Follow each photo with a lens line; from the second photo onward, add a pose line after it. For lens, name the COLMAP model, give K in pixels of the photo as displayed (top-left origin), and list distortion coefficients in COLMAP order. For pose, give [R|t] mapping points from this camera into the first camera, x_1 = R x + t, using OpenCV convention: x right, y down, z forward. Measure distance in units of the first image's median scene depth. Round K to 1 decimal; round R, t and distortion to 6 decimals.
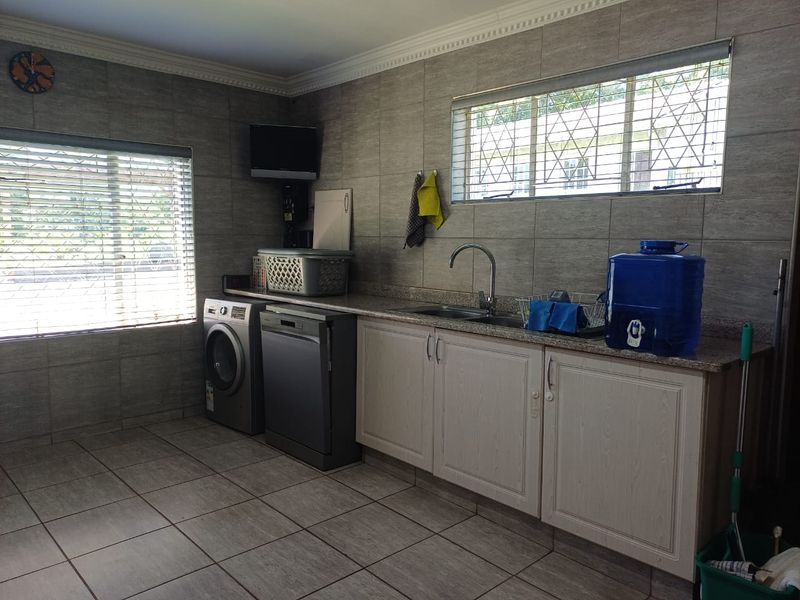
lens RADIAL K [[597.3, 0, 402.7], [0, 597.3, 295.8], [0, 0, 1]] dist [0.061775, -0.031099]
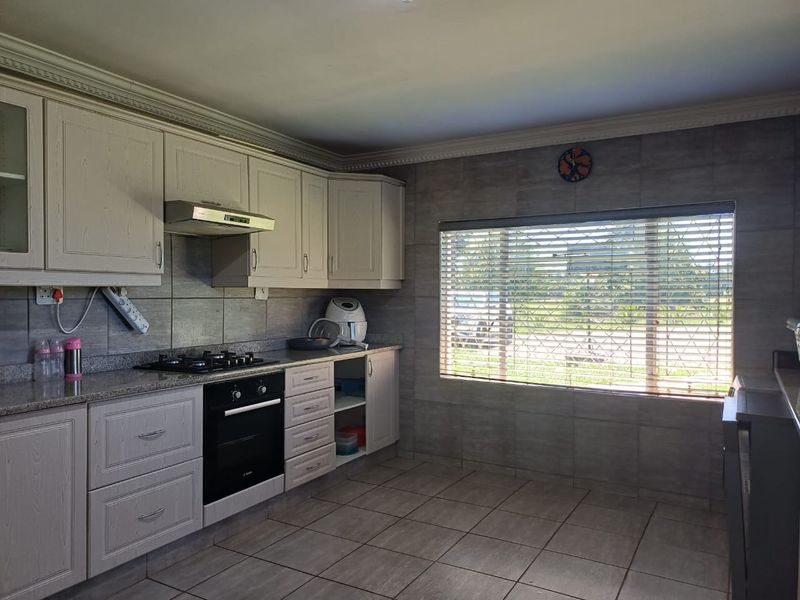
lens RADIAL K [[597.3, 0, 401.2], [0, 597.3, 304.0], [0, 0, 1]] dist [0.061775, -0.031099]
pose [[0.302194, 0.004830, -0.953234, 0.386662], [-0.098313, 0.994813, -0.026127, -0.030830], [0.948163, 0.101611, 0.301101, 0.337388]]
